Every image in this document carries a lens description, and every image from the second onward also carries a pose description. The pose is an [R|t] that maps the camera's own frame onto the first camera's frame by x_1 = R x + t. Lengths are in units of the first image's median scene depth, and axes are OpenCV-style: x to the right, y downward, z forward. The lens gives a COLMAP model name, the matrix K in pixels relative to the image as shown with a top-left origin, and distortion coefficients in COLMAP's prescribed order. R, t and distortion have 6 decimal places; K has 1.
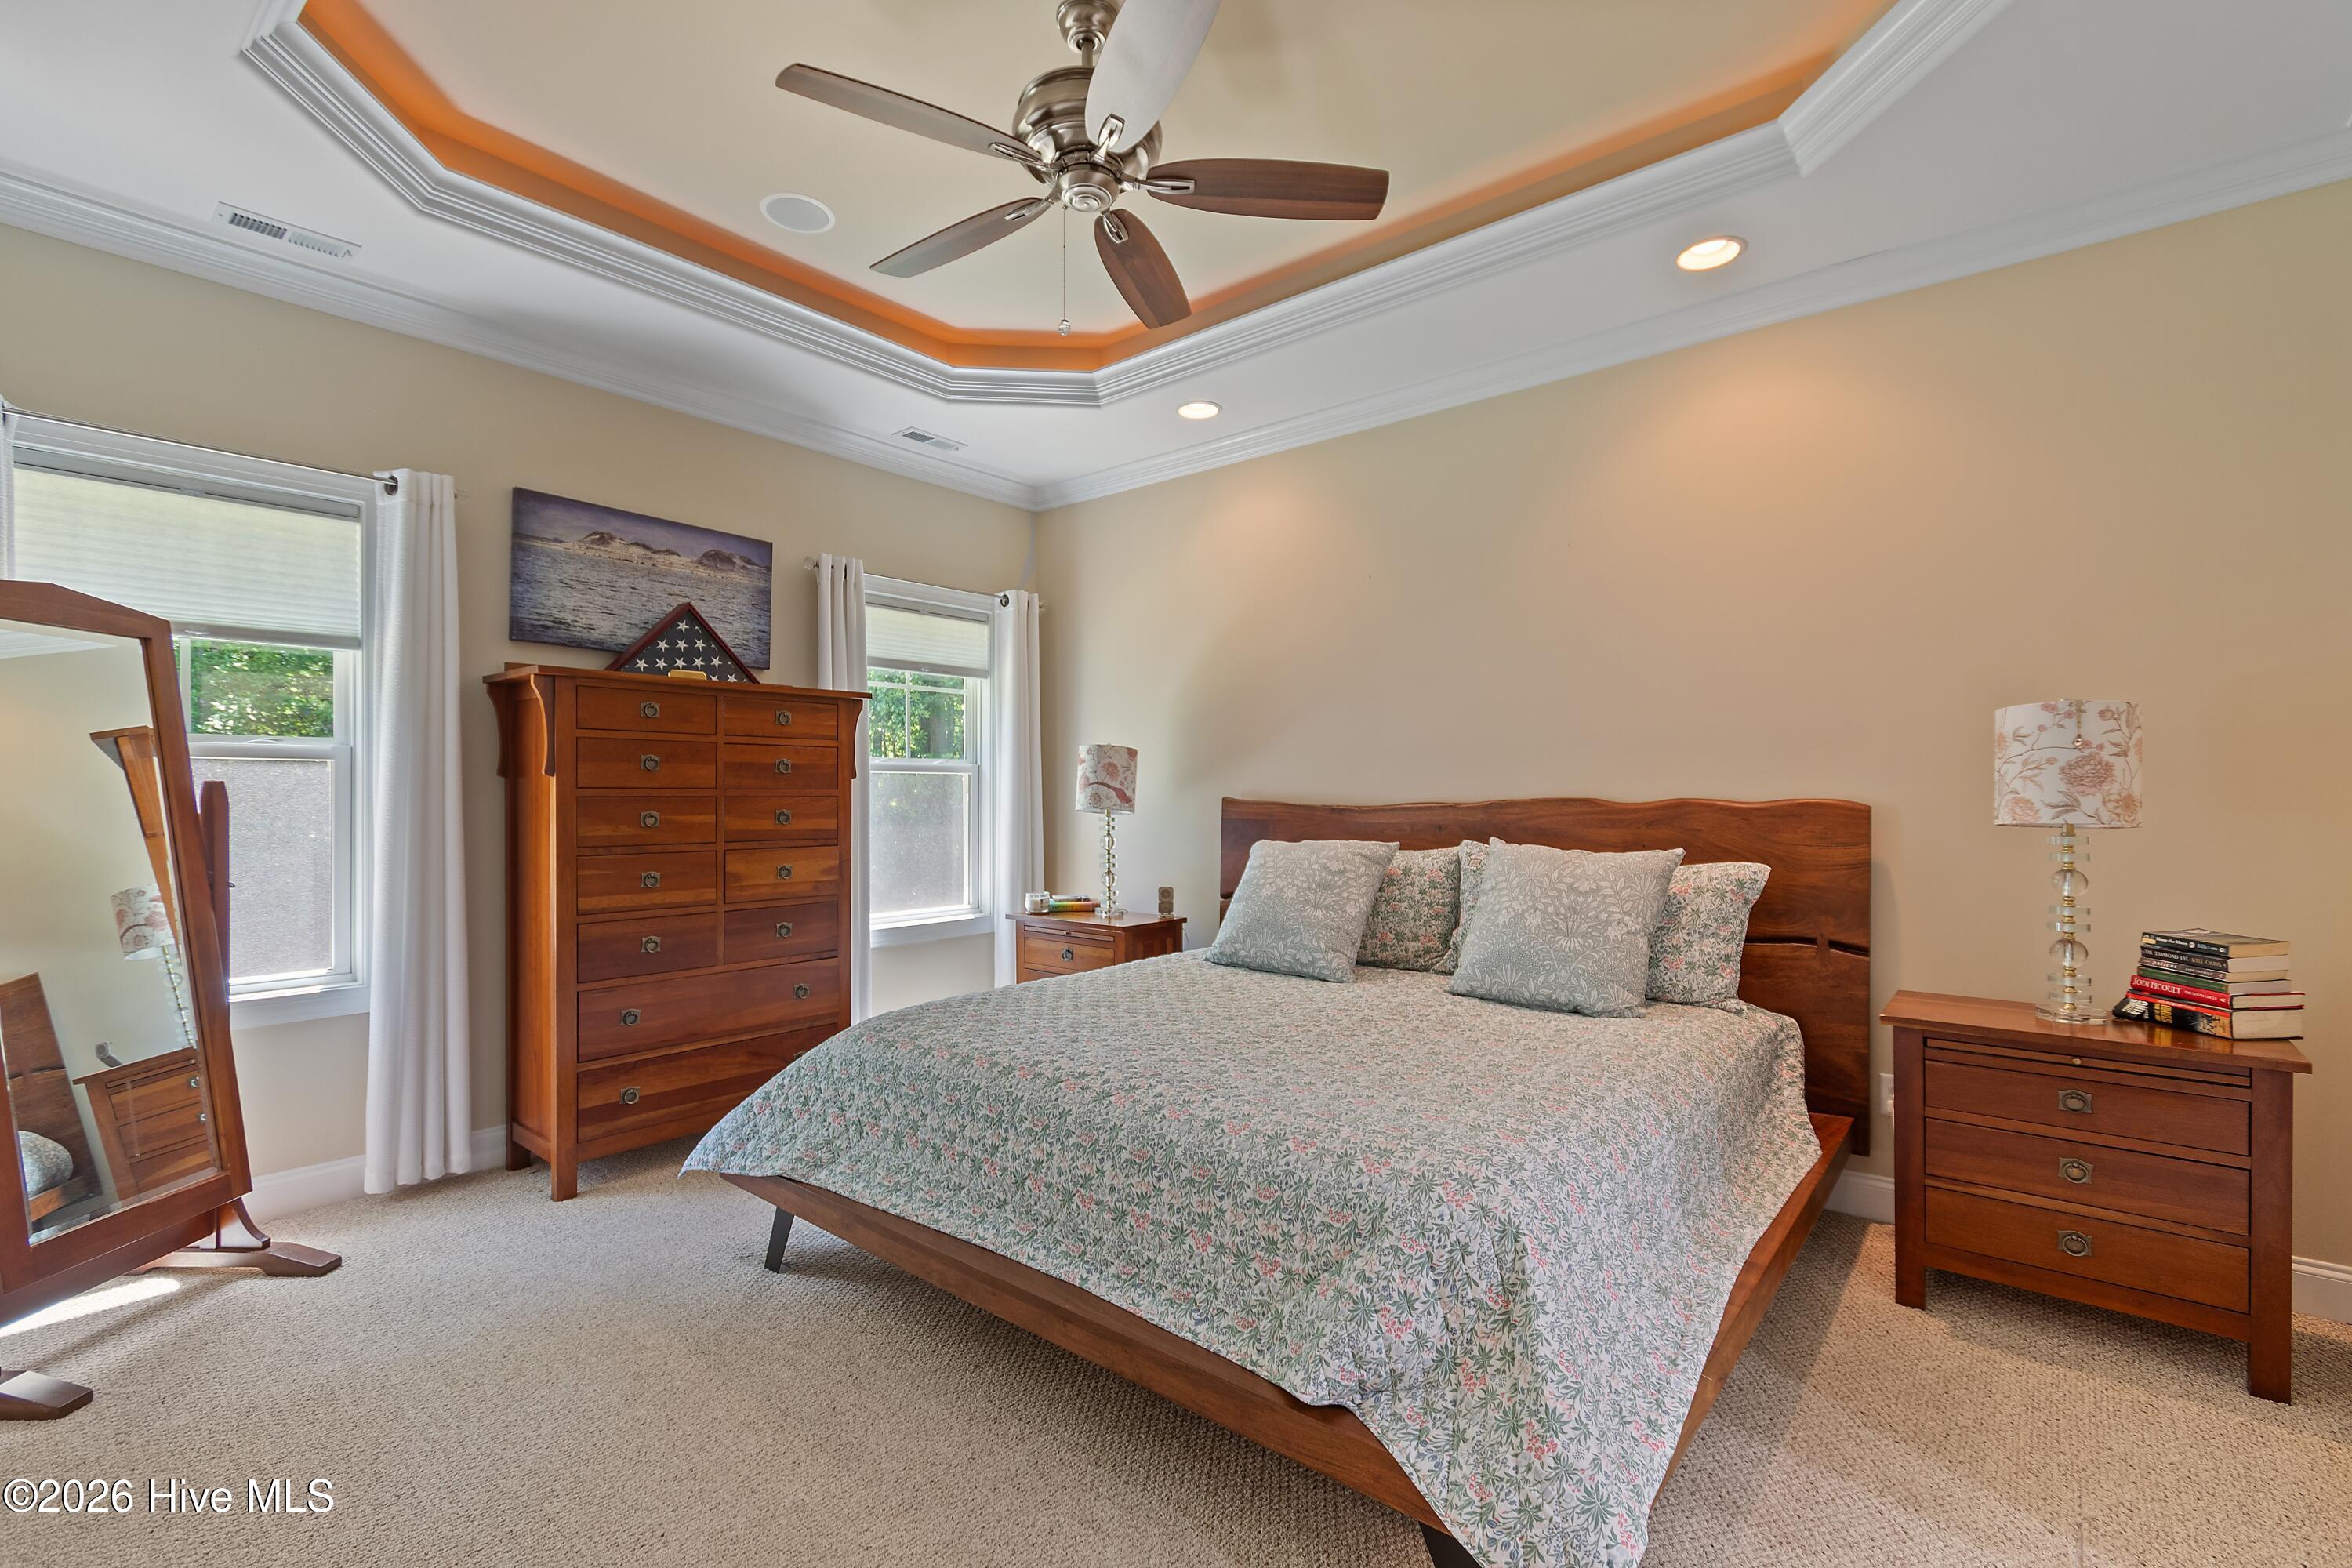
lens RADIAL K [[1036.0, 0, 1179.0], [0, 1036.0, 809.1], [0, 0, 1]] dist [0.004441, -0.003084]
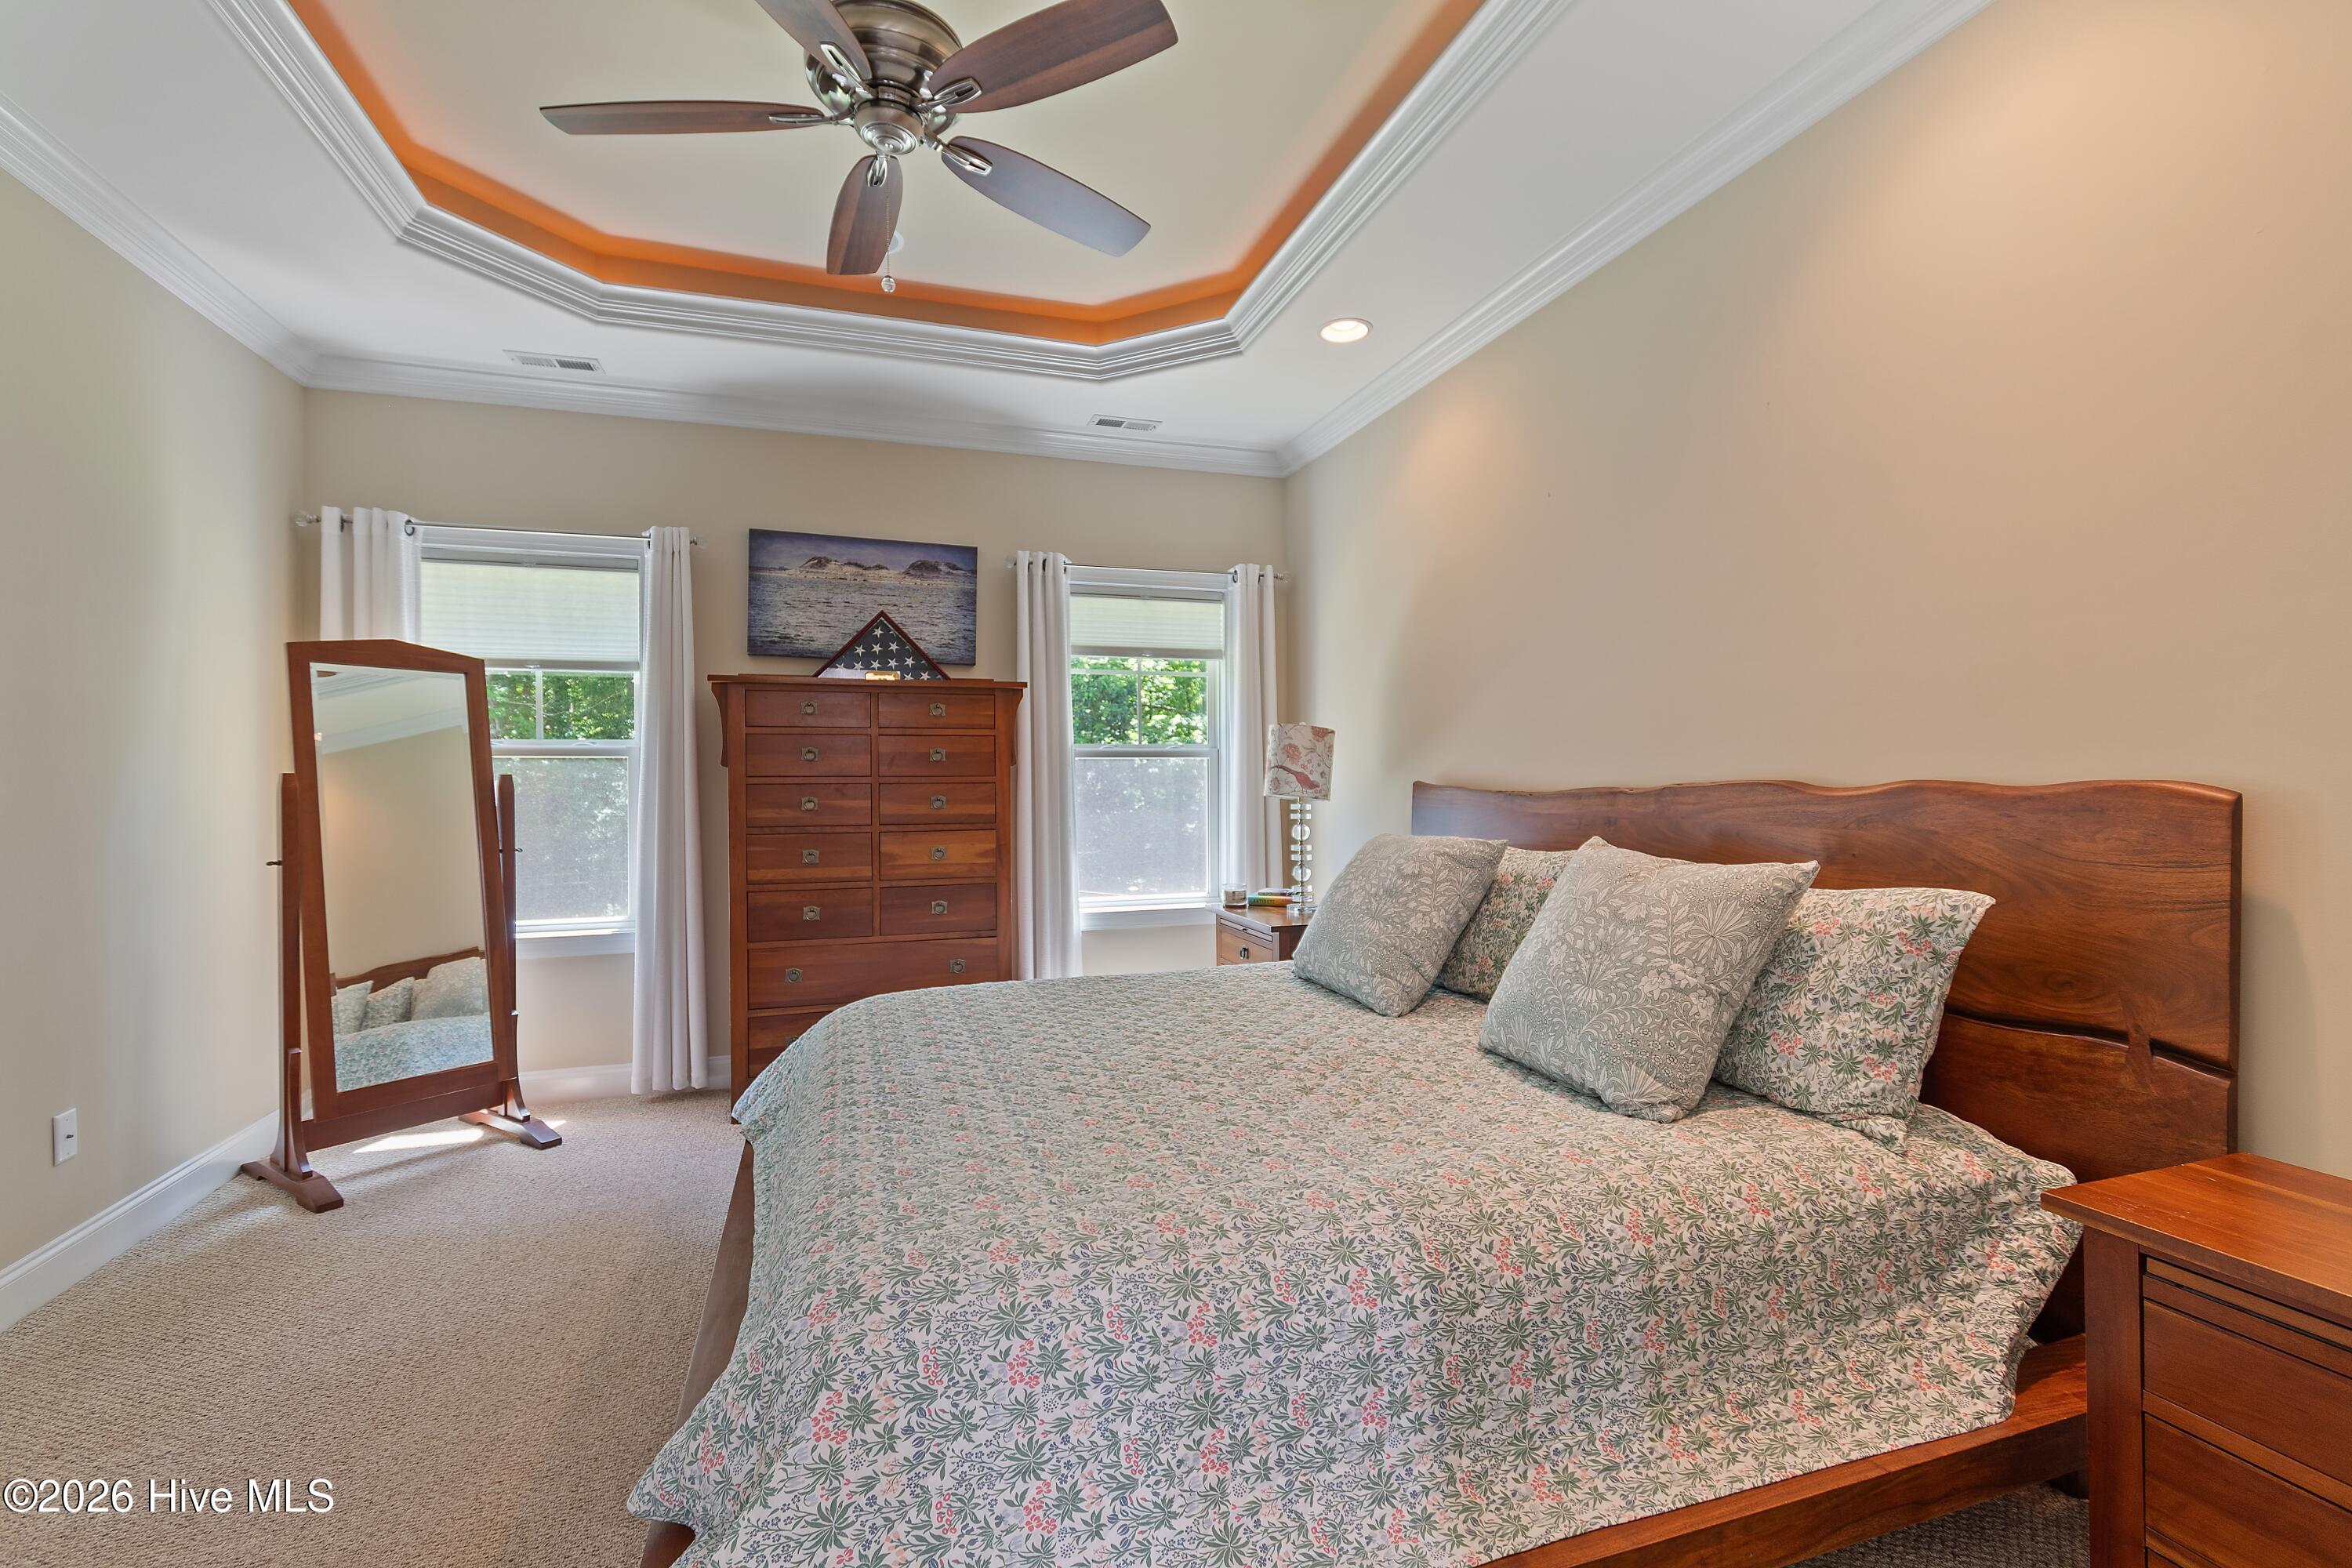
lens RADIAL K [[1036.0, 0, 1183.5], [0, 1036.0, 794.2], [0, 0, 1]] dist [0.004441, -0.003084]
pose [[0.850108, 0.001335, -0.526606, 0.447283], [-0.000739, 0.999999, 0.001342, -0.002644], [0.526607, -0.000752, 0.850108, 0.249368]]
